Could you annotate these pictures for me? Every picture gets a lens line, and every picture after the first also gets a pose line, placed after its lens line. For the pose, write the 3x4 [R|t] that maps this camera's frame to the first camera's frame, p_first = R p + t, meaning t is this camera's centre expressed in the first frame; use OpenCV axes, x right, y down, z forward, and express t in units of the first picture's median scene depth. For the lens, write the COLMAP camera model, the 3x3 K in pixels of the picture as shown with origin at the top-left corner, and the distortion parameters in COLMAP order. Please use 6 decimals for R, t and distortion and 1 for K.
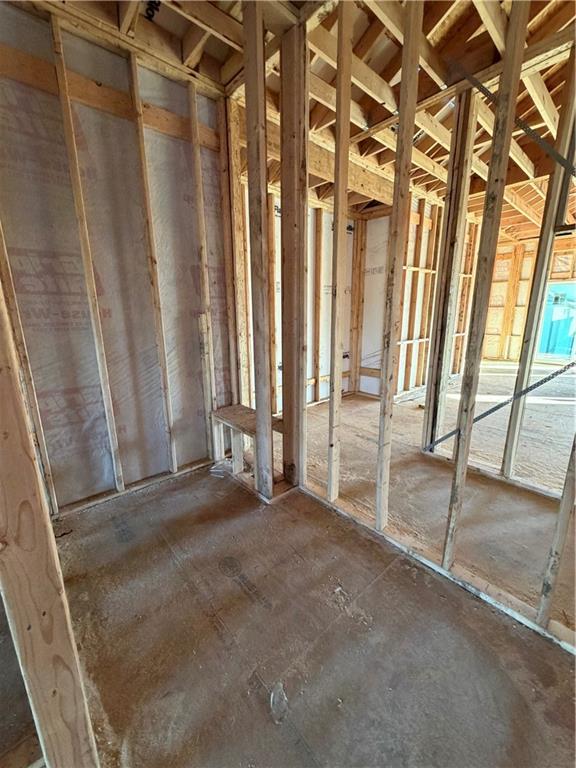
lens RADIAL K [[306.4, 0, 288.2], [0, 306.4, 381.1], [0, 0, 1]] dist [-0.000316, 0.000232]
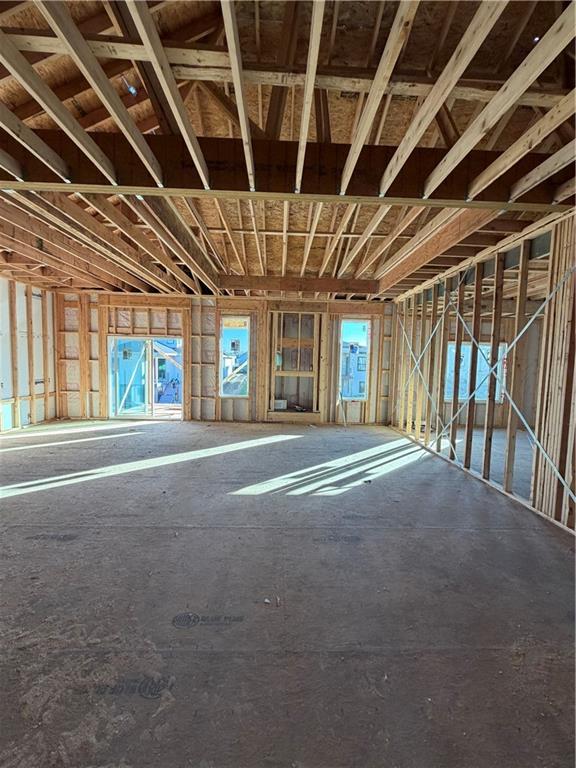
lens RADIAL K [[306.4, 0, 288.2], [0, 306.4, 381.1], [0, 0, 1]] dist [-0.000316, 0.000232]
pose [[0.636890, -0.027635, 0.770460, 0.414822], [0.144532, 0.985919, -0.084112, -0.021252], [-0.757286, 0.164926, 0.631916, -0.000148]]
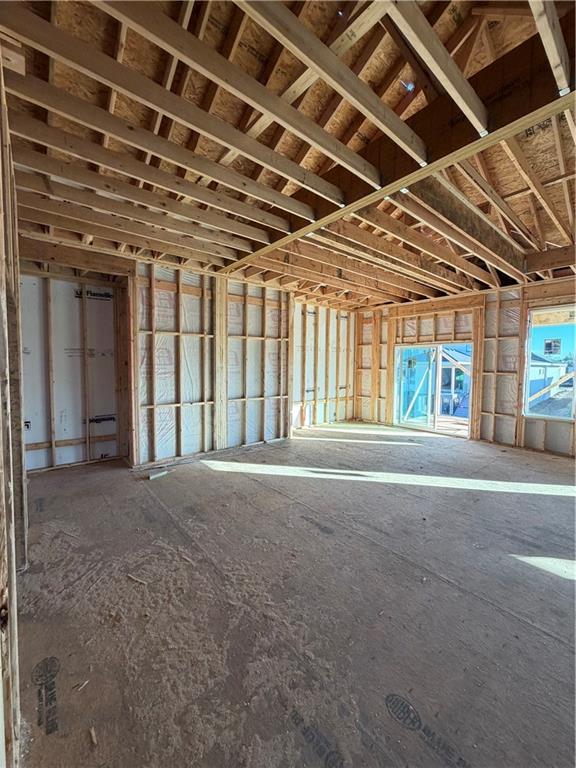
lens RADIAL K [[306.4, 0, 288.2], [0, 306.4, 381.1], [0, 0, 1]] dist [-0.000316, 0.000232]
pose [[0.999445, 0.017481, -0.028352, 0.473343], [-0.022224, 0.984012, -0.176713, -0.024178], [0.024810, 0.177245, 0.983854, 0.029447]]
